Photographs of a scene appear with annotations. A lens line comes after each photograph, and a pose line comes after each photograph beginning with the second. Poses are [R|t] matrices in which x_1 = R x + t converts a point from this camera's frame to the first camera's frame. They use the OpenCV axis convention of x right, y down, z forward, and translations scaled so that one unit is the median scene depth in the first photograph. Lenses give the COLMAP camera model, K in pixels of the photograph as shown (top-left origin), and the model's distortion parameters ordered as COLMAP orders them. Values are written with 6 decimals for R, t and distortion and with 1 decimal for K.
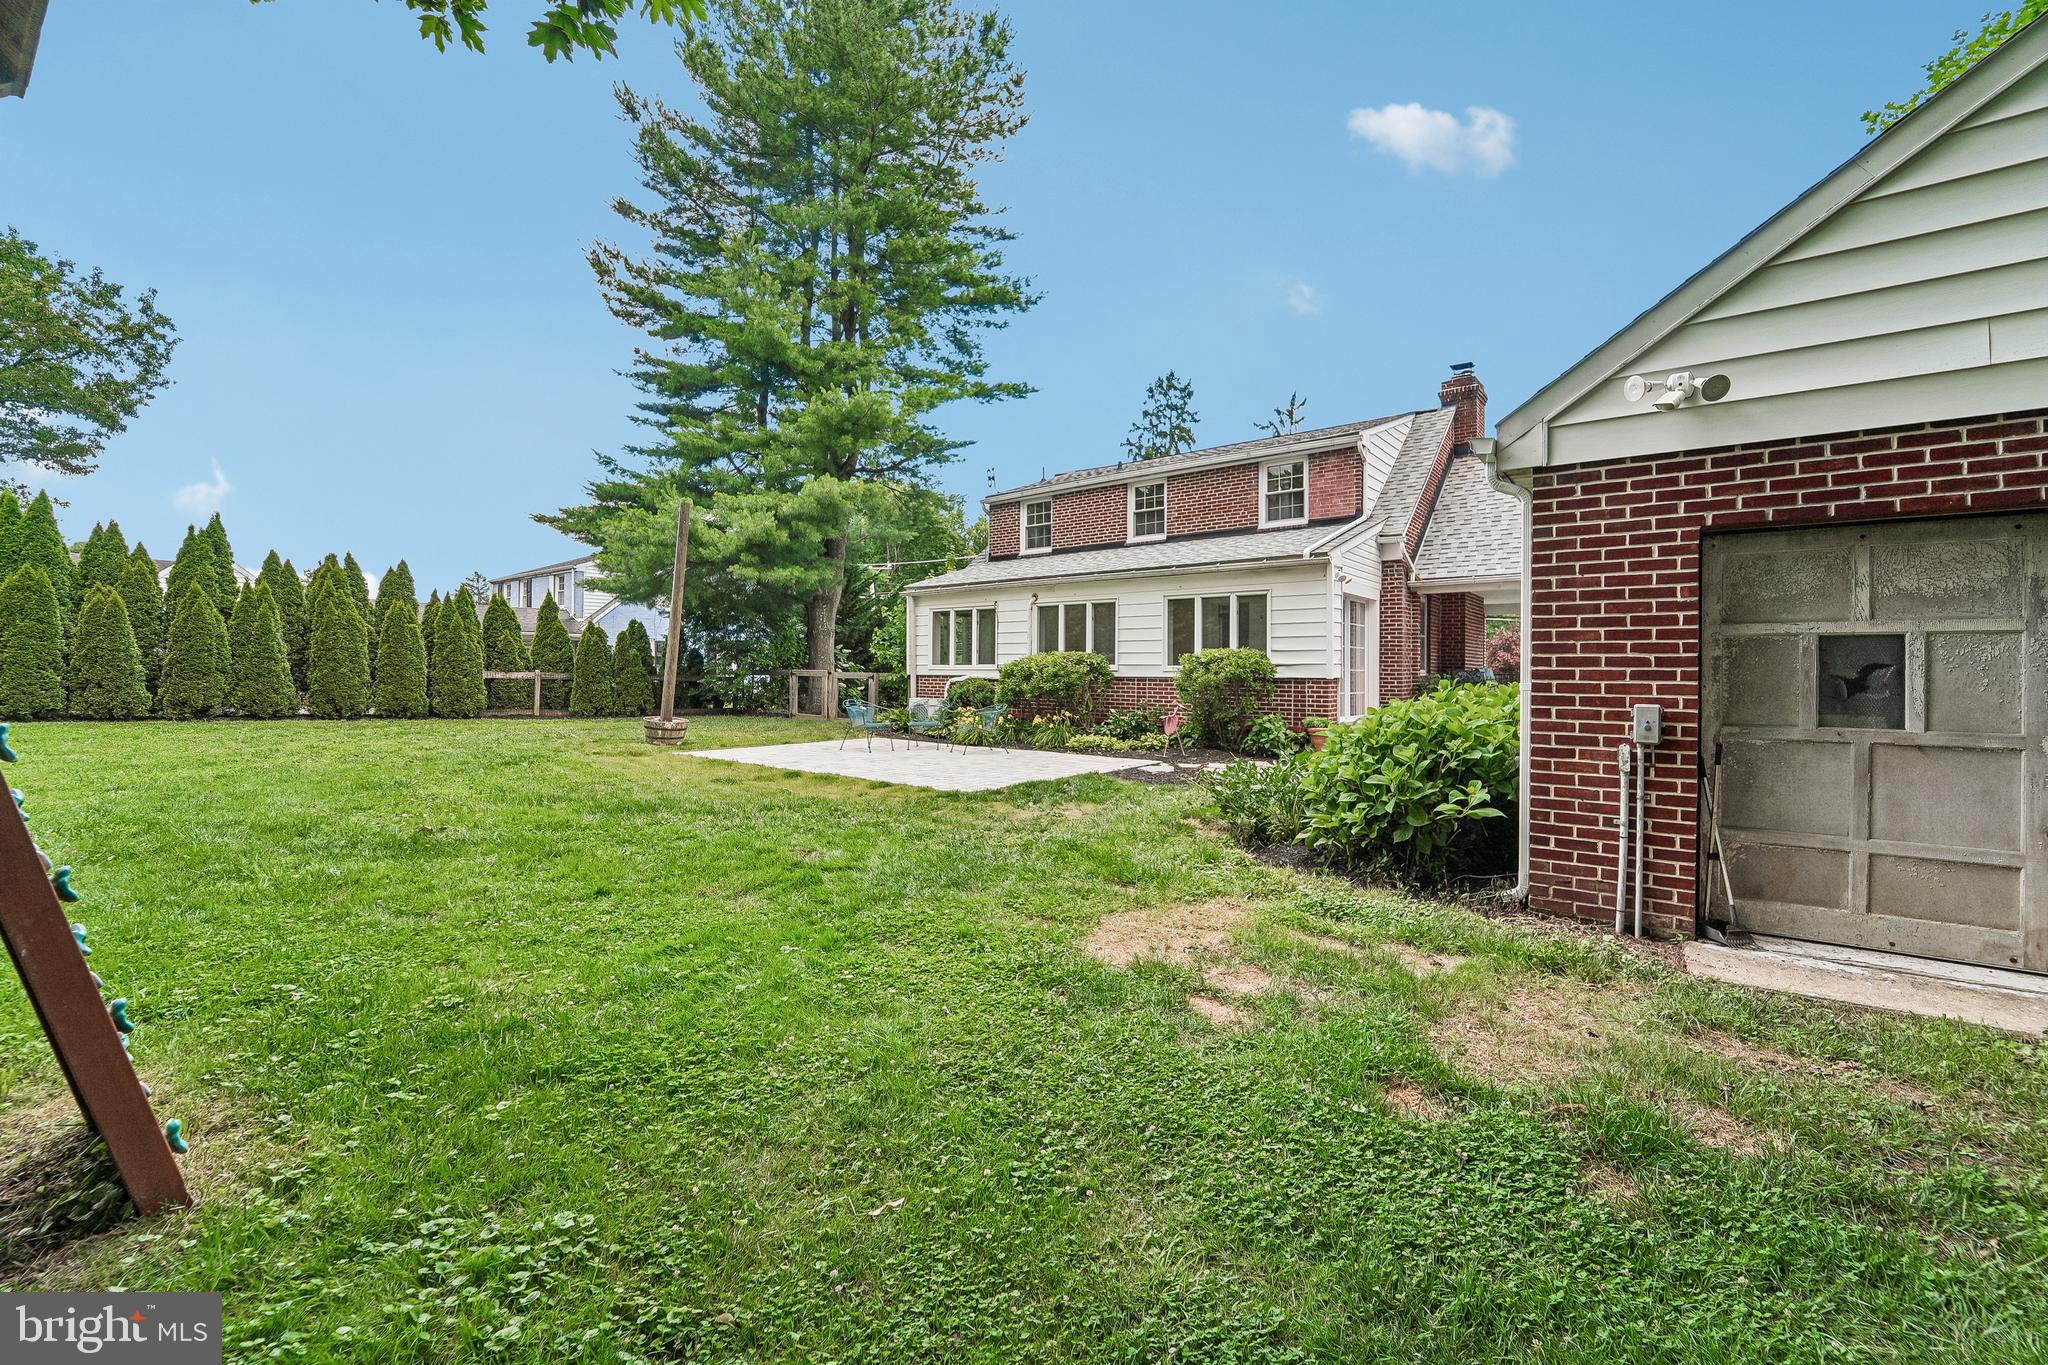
lens RADIAL K [[834.4, 0, 1023.9], [0, 834.4, 668.7], [0, 0, 1]] dist [-0.026851, 0.000363]
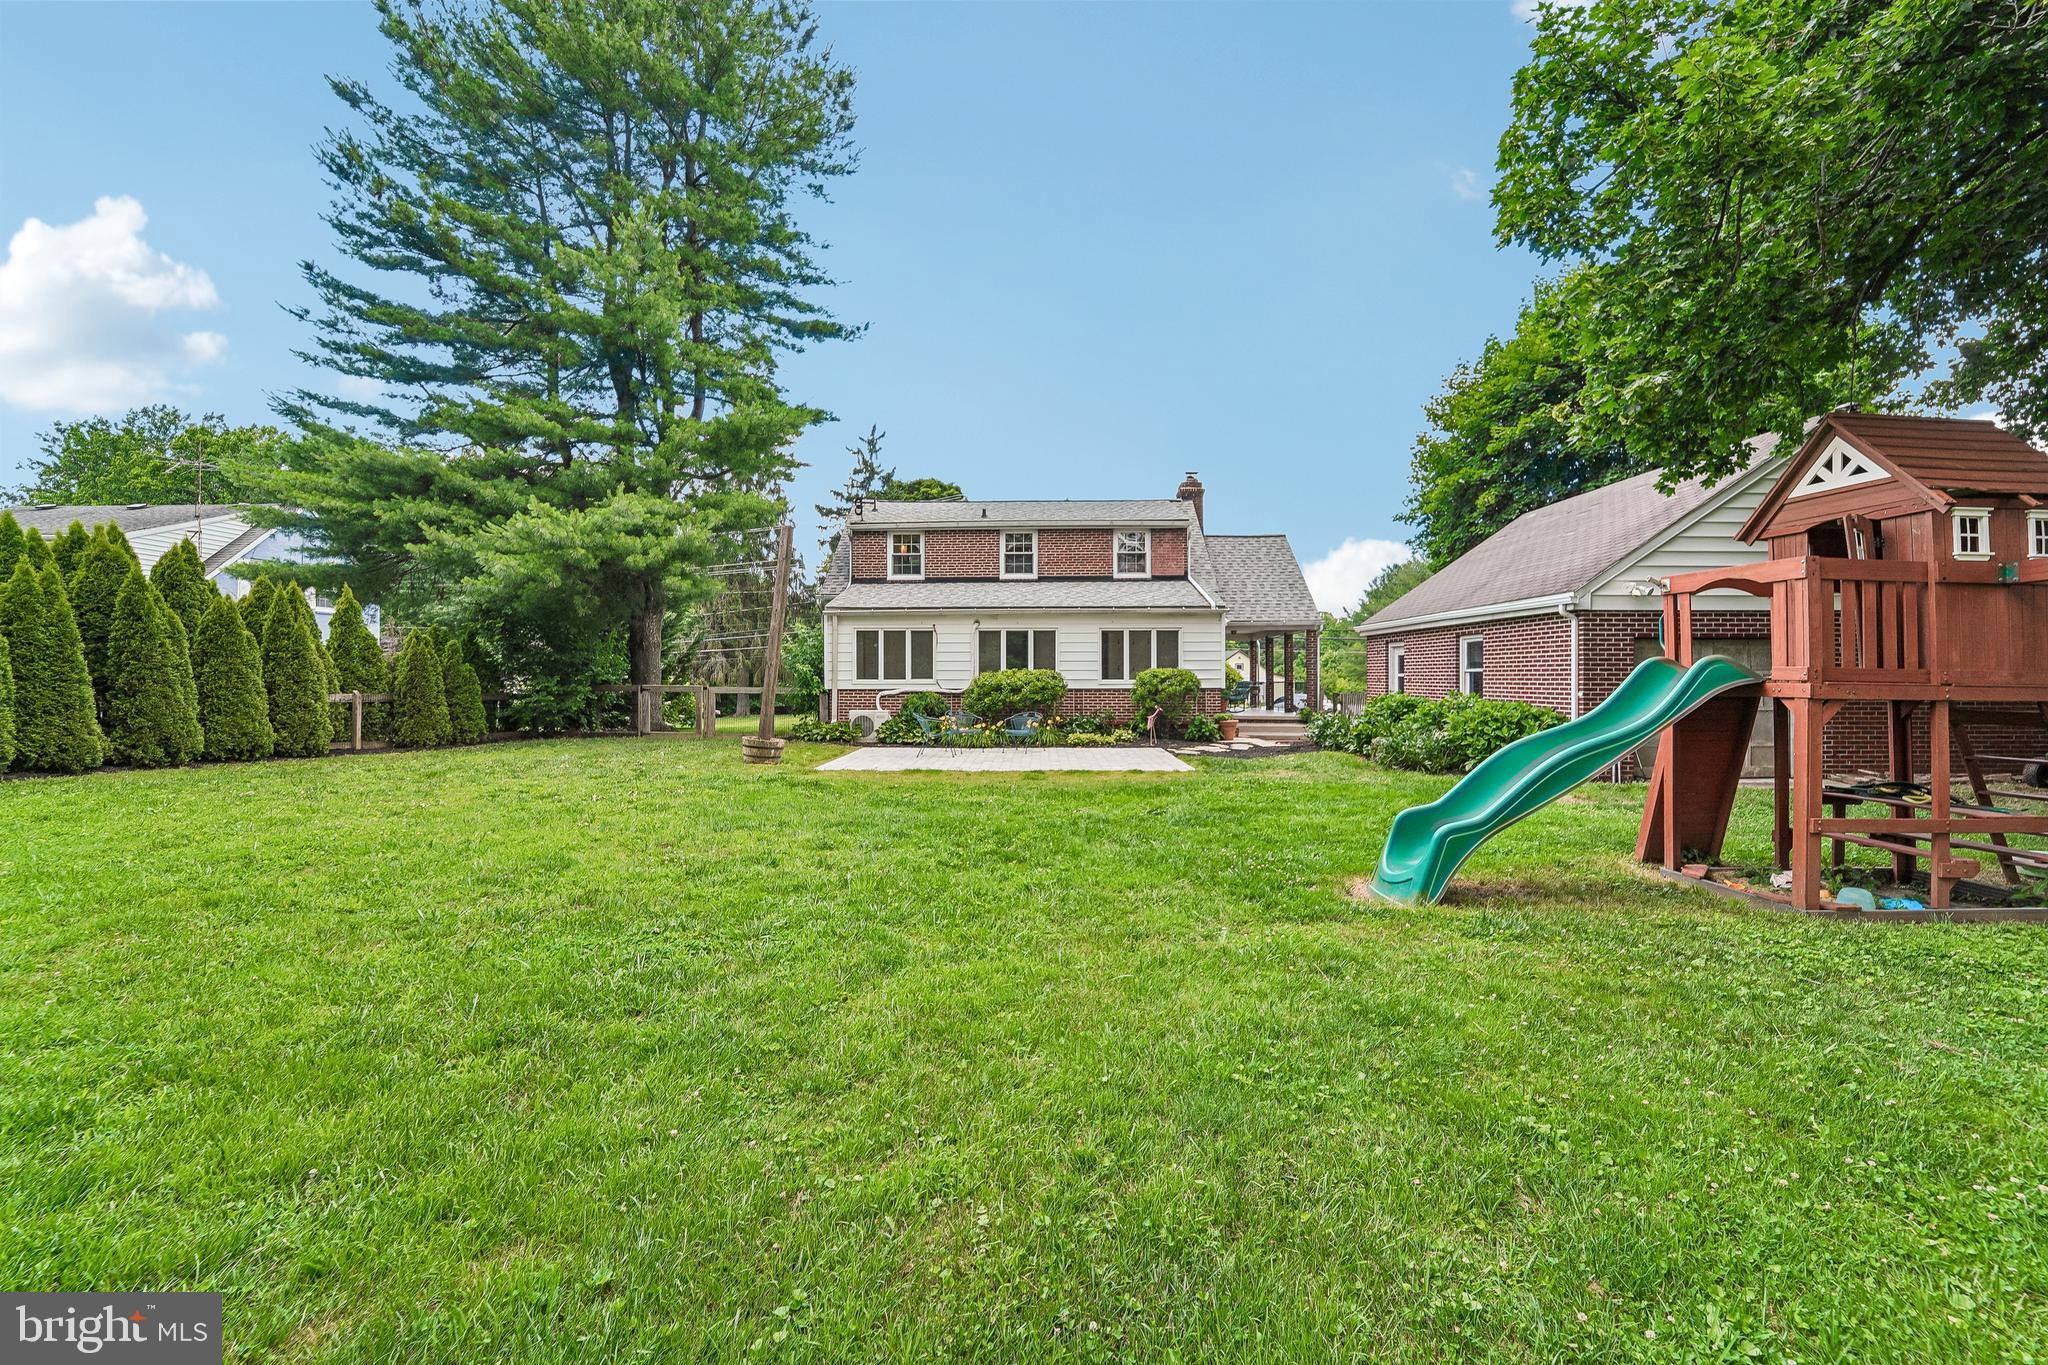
lens RADIAL K [[834.4, 0, 1029.2], [0, 834.4, 675.2], [0, 0, 1]] dist [-0.026851, 0.000363]
pose [[0.789784, -0.006602, 0.613349, -0.635509], [0.004317, 0.999977, 0.005204, -0.016078], [-0.613370, -0.001462, 0.789794, 0.006208]]
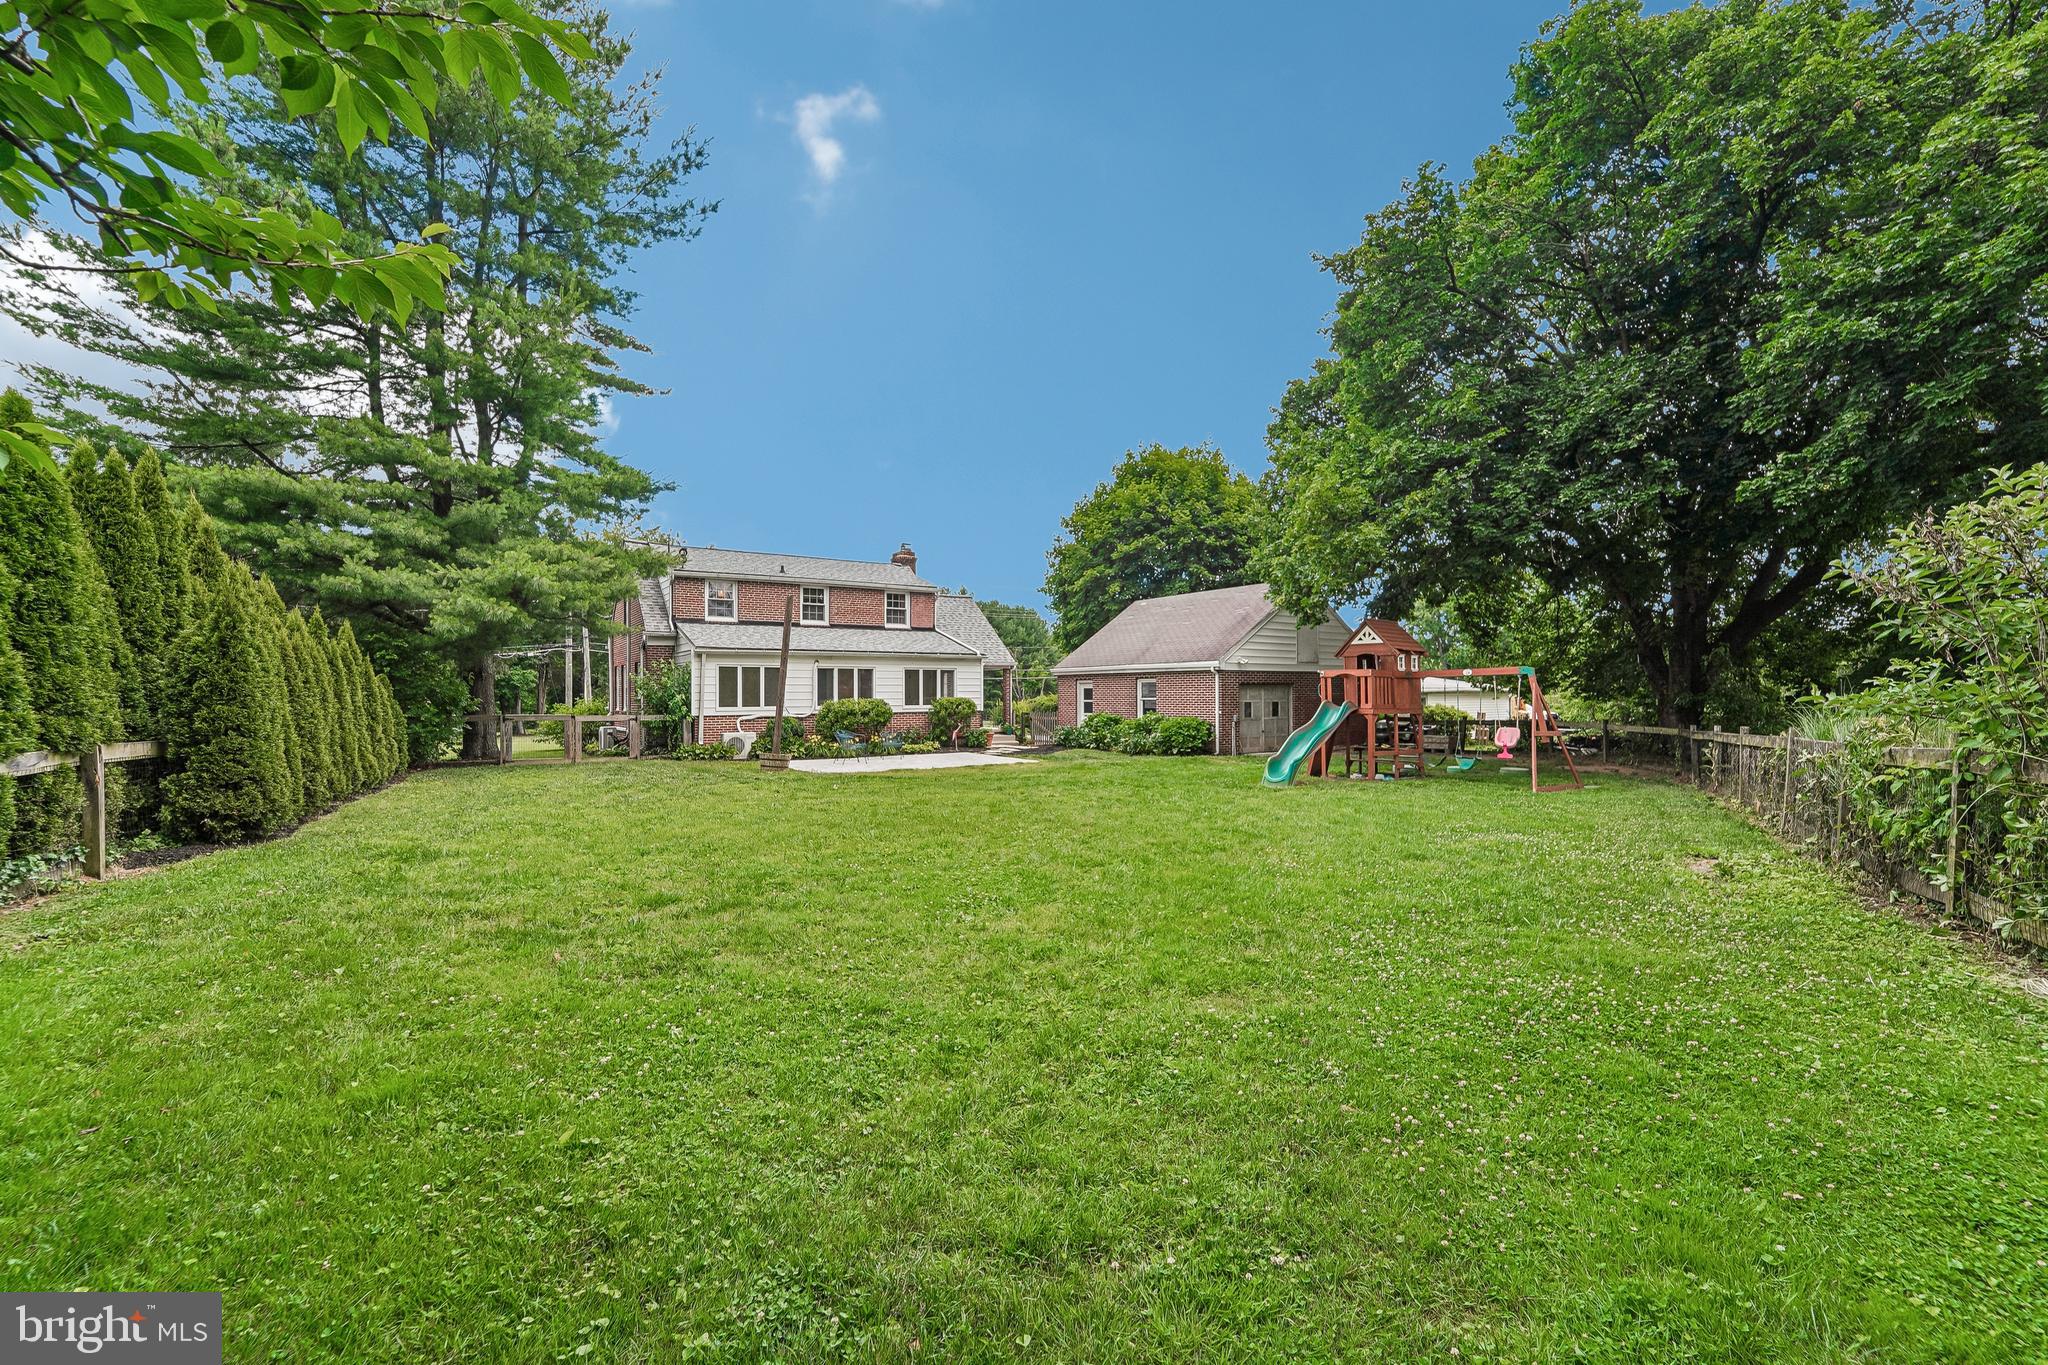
lens RADIAL K [[834.4, 0, 1025.5], [0, 834.4, 693.8], [0, 0, 1]] dist [-0.026851, 0.000363]
pose [[0.301516, -0.010417, 0.953404, -1.279812], [0.002854, 0.999946, 0.010023, -0.040302], [-0.953457, -0.000301, 0.301529, 0.162122]]
